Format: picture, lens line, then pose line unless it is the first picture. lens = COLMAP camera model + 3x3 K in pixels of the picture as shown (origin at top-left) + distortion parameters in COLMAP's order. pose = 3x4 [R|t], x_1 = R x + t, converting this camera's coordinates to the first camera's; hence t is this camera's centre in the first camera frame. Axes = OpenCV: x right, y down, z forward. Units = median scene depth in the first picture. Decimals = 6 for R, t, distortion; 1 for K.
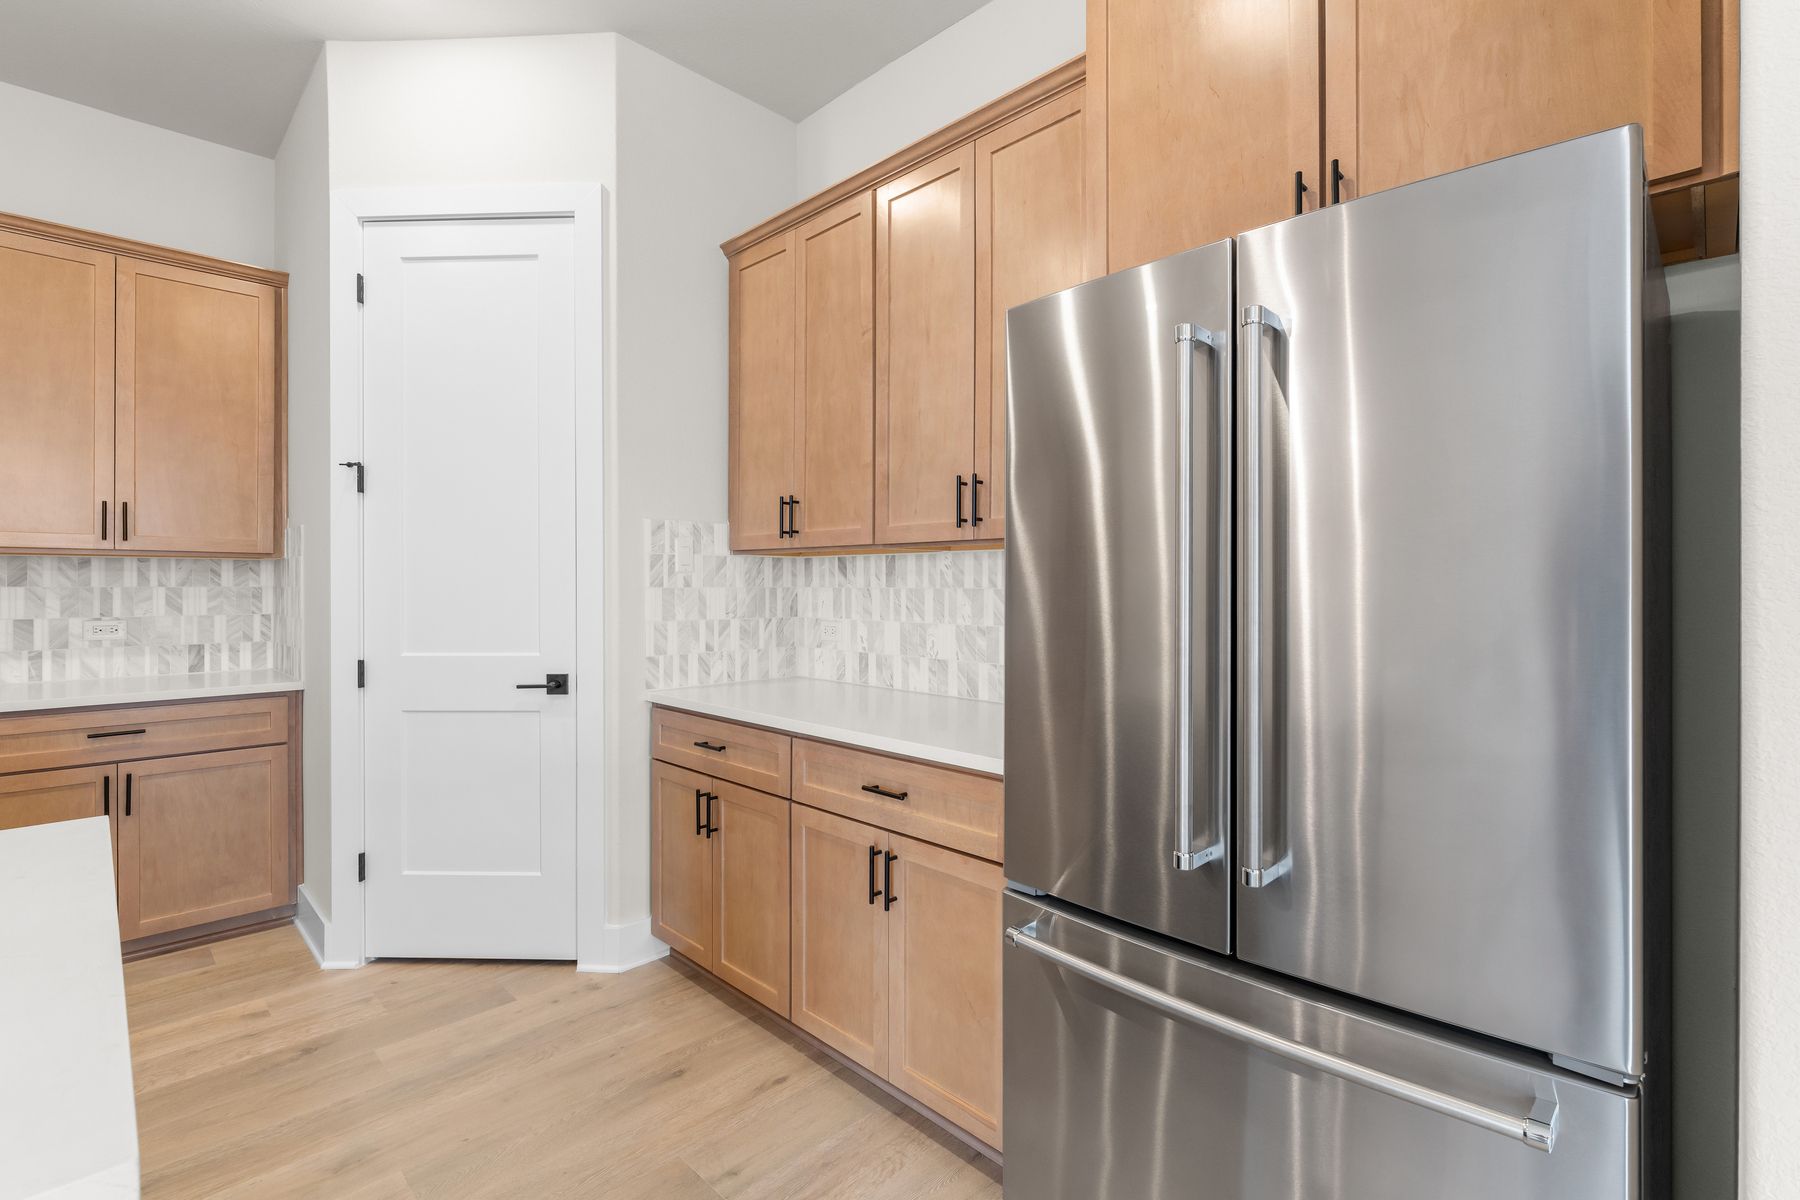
lens RADIAL K [[822.5, 0, 904.5], [0, 822.5, 583.7], [0, 0, 1]] dist [-0.004204, 0.001098]
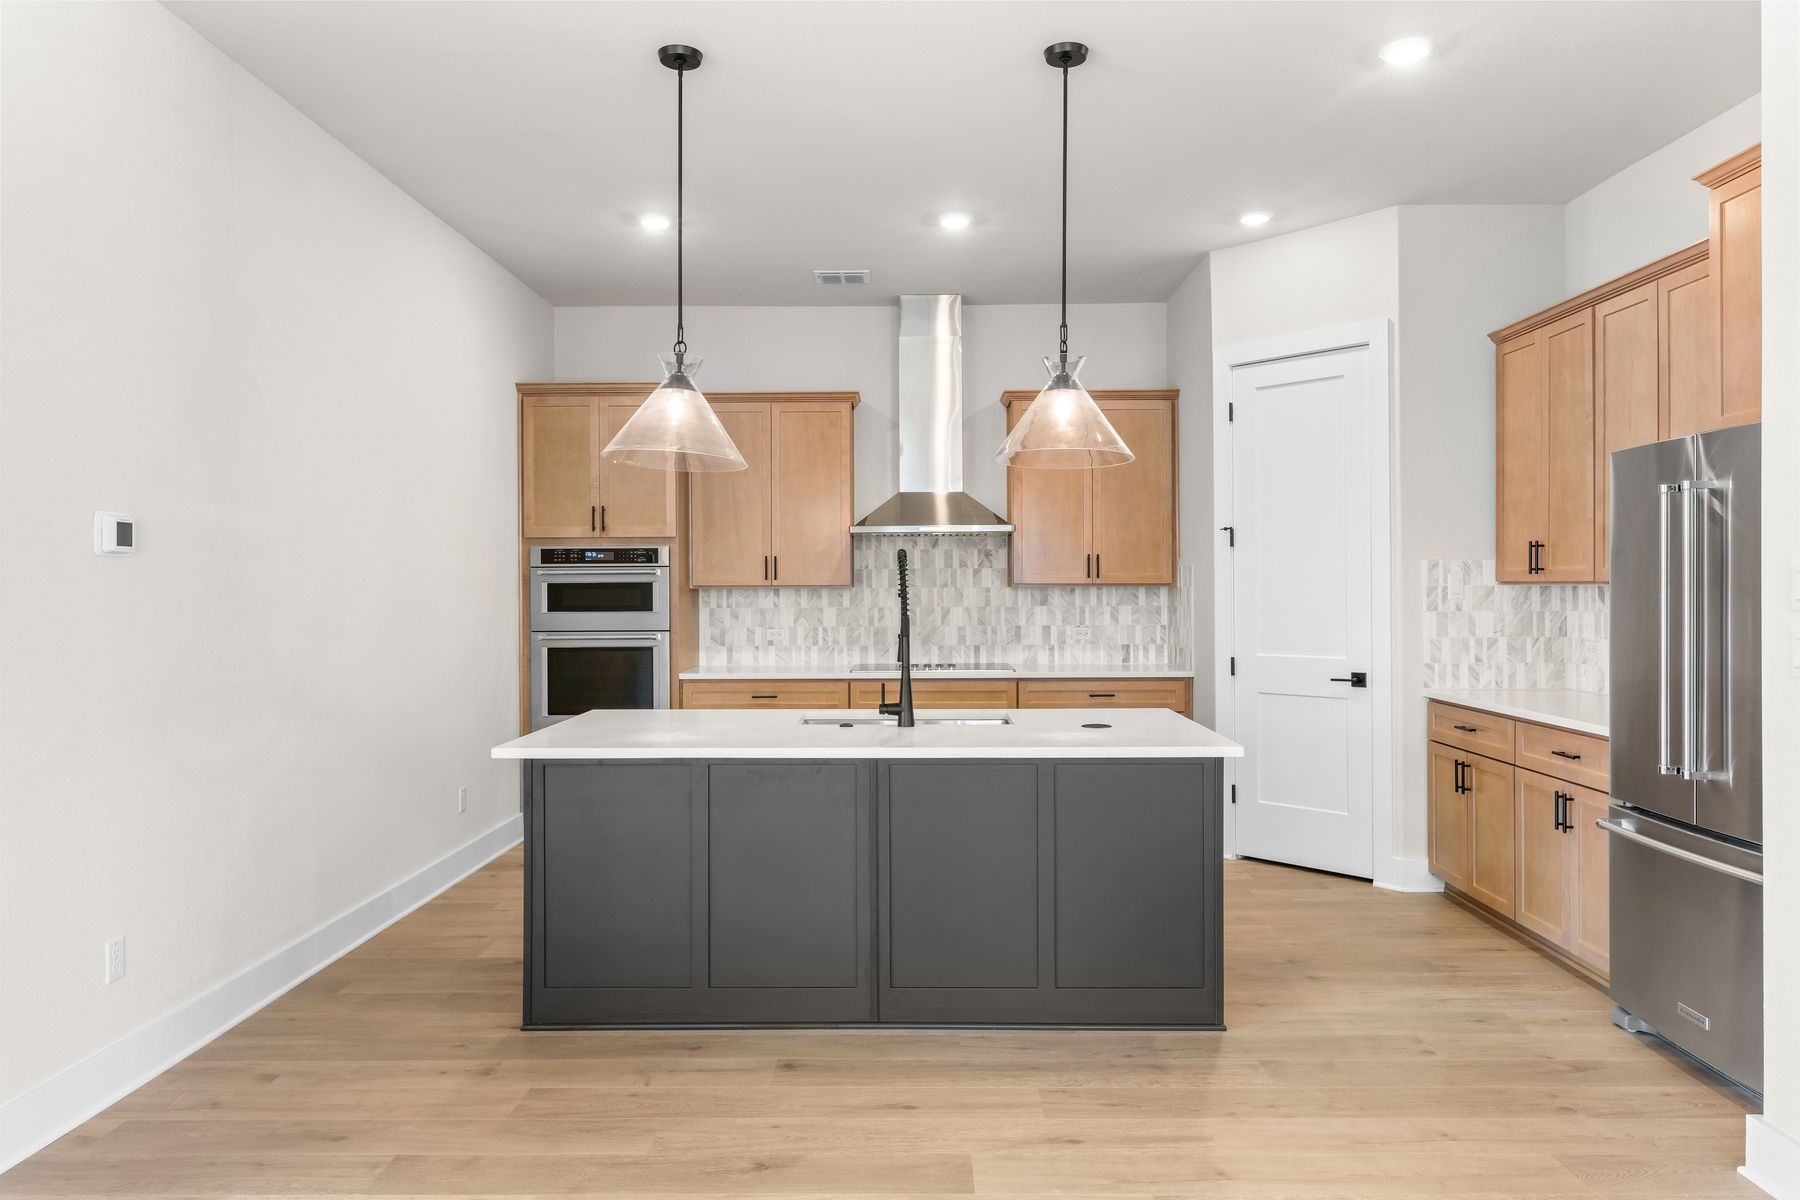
lens RADIAL K [[1183.2, 0, 909.1], [0, 1183.2, 590.2], [0, 0, 1]] dist [0.002048, 0.001241]
pose [[0.700923, -0.001261, -0.713236, 0.471214], [0.005500, 0.999978, 0.003638, -0.041504], [0.713216, -0.006473, 0.700915, -0.943311]]
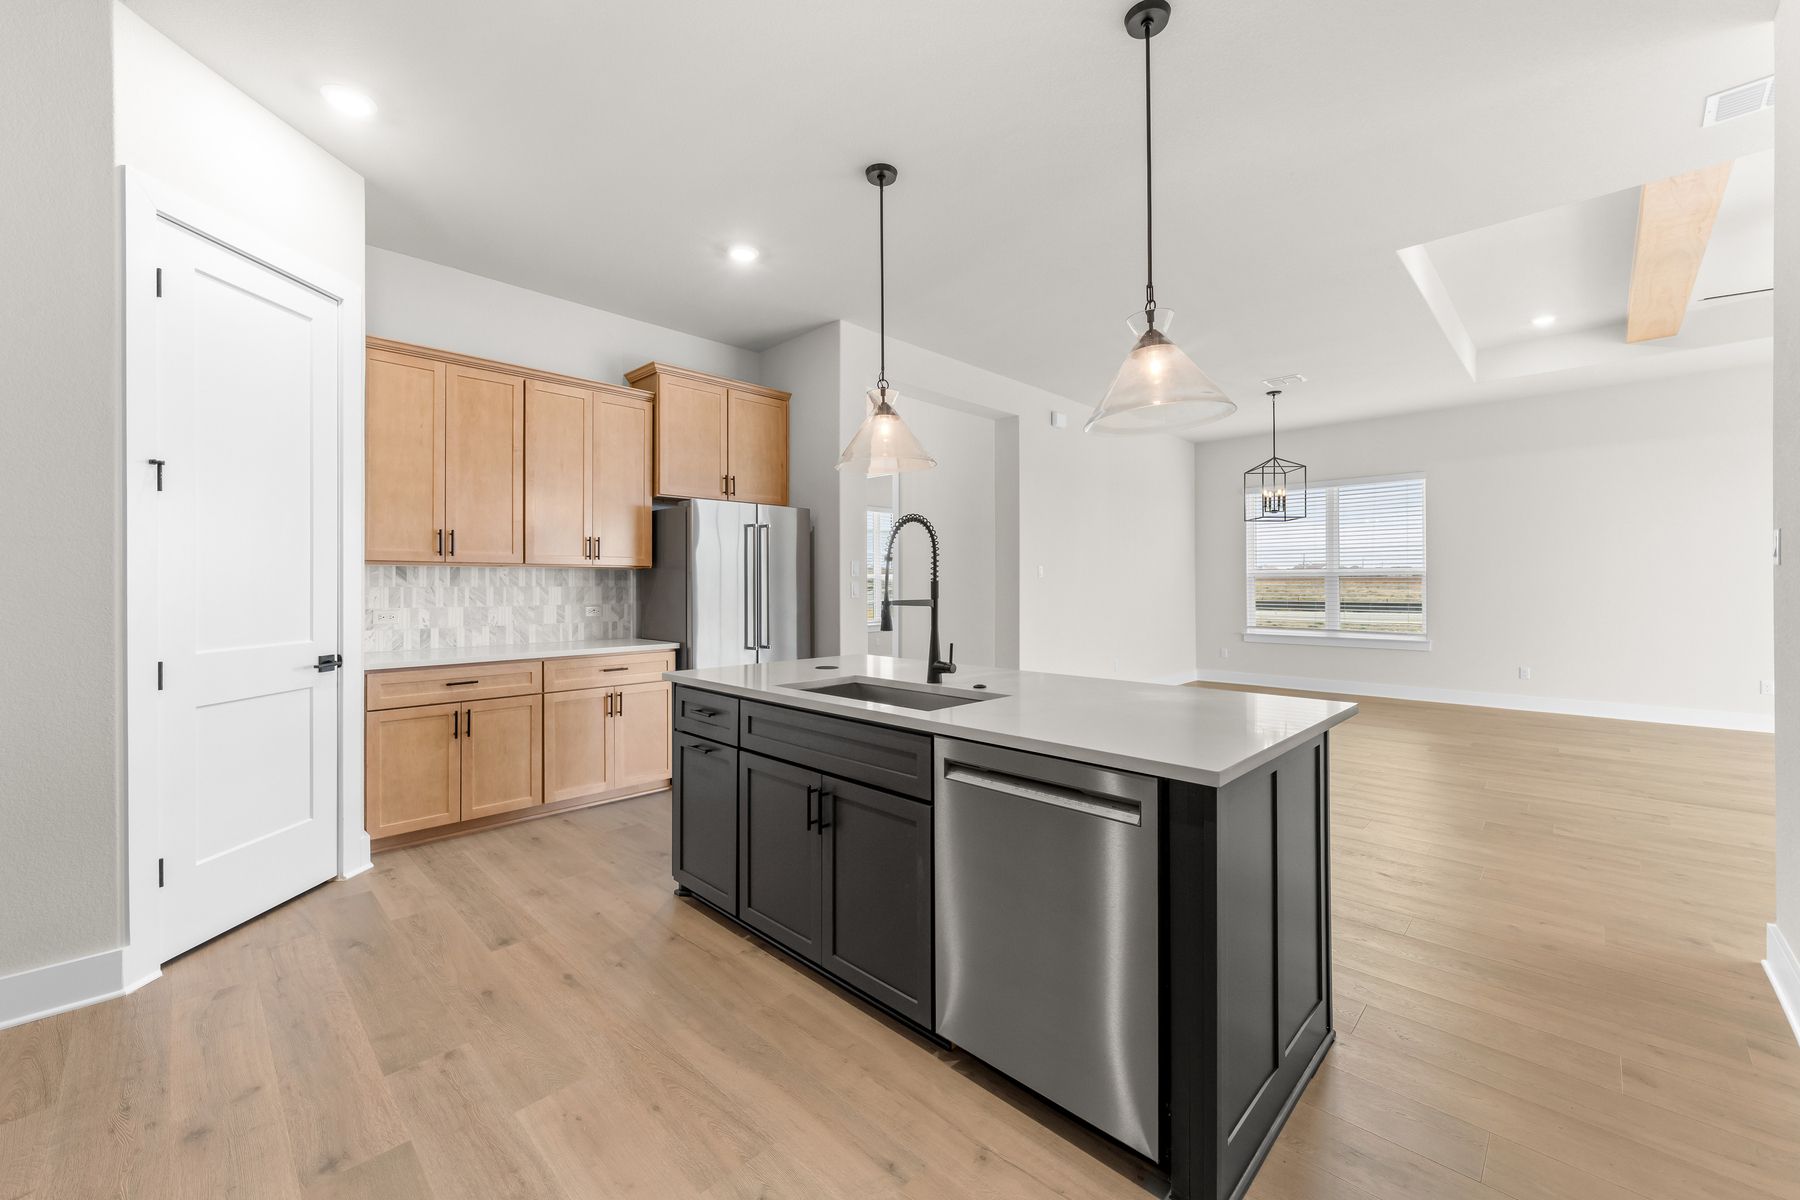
lens RADIAL K [[707.7, 0, 904.0], [0, 707.7, 582.2], [0, 0, 1]] dist [-0.005758, 0.000088]
pose [[-0.010181, 0.003256, 0.999943, -1.490905], [0.000591, 0.999995, -0.003251, 0.000925], [-0.999948, 0.000558, -0.010183, 0.115958]]
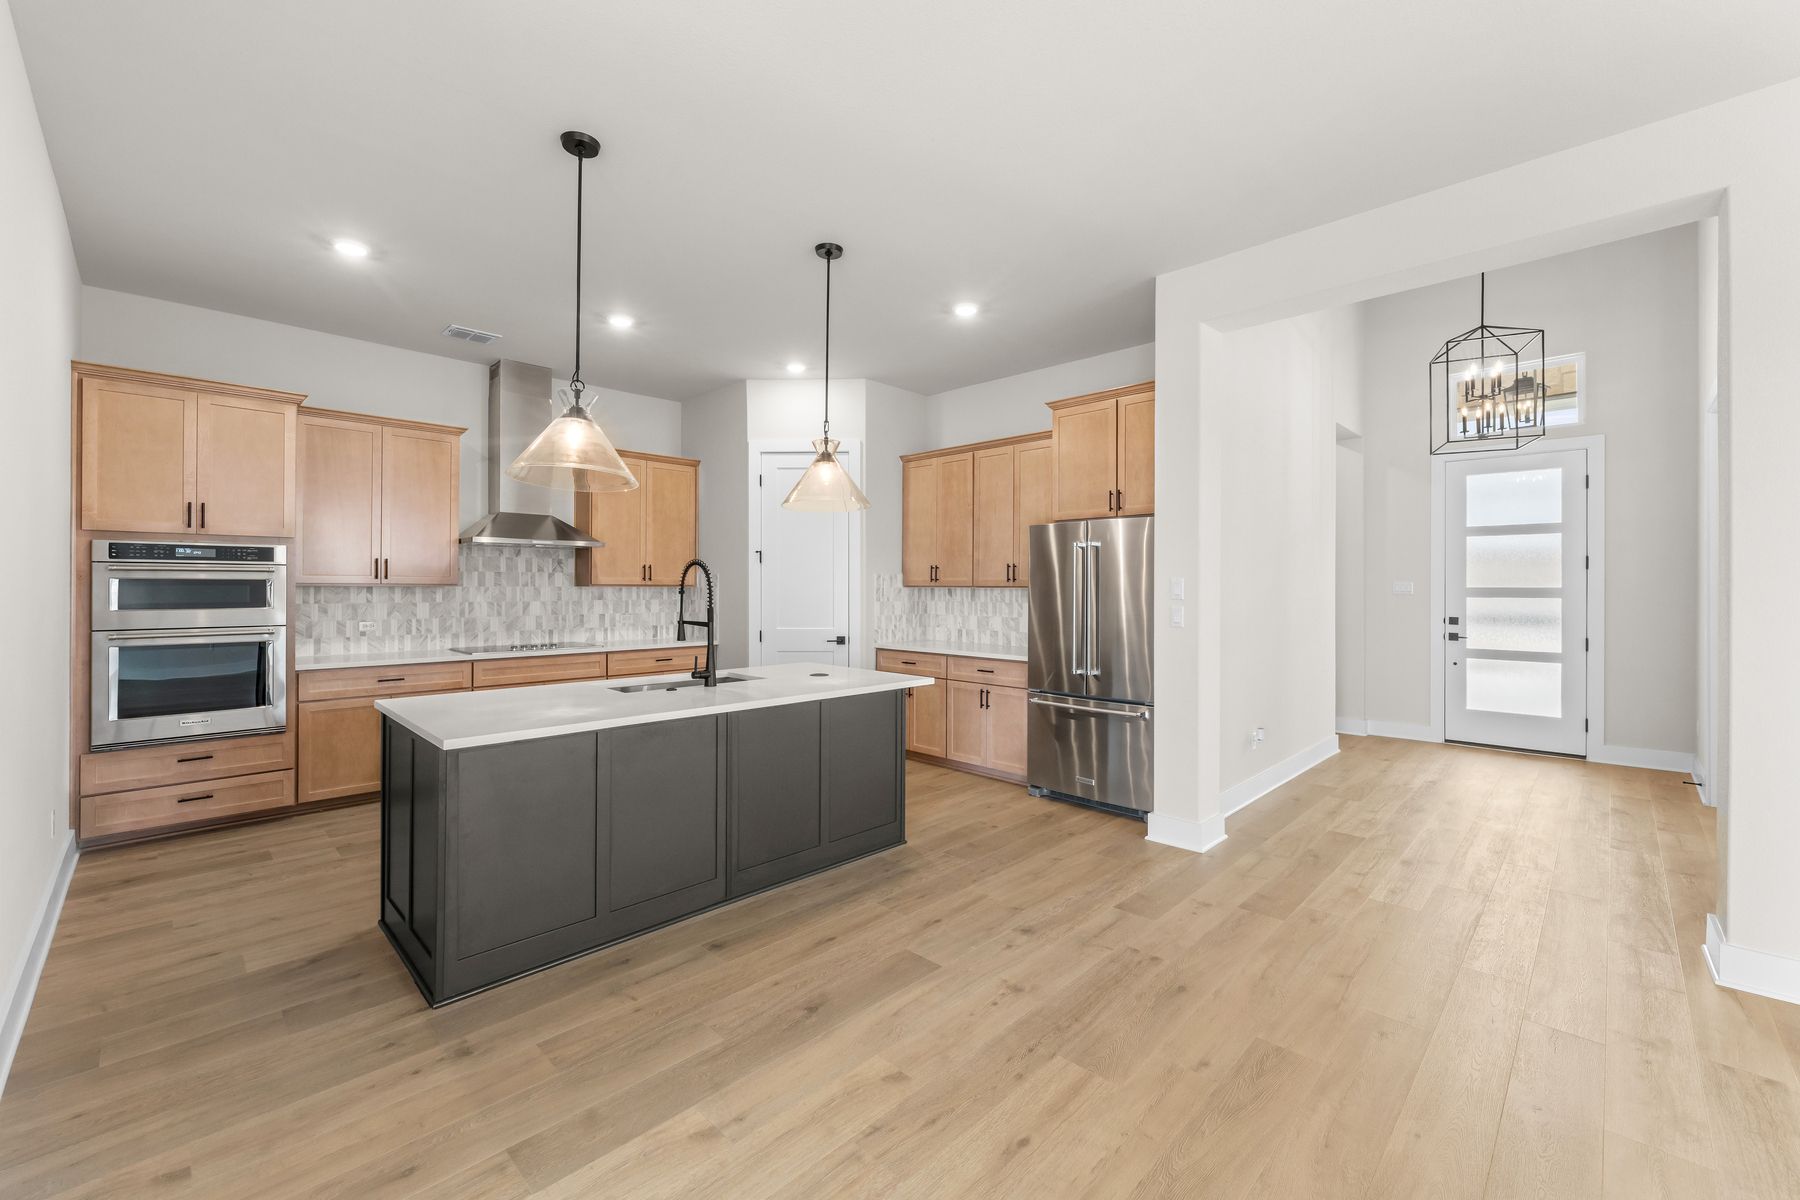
lens RADIAL K [[727.8, 0, 906.5], [0, 727.8, 586.0], [0, 0, 1]] dist [-0.002734, -0.000155]
pose [[0.999962, 0.002688, 0.008325, -0.237829], [-0.002686, 0.999996, -0.000250, -0.041531], [-0.008326, 0.000228, 0.999965, -1.180069]]
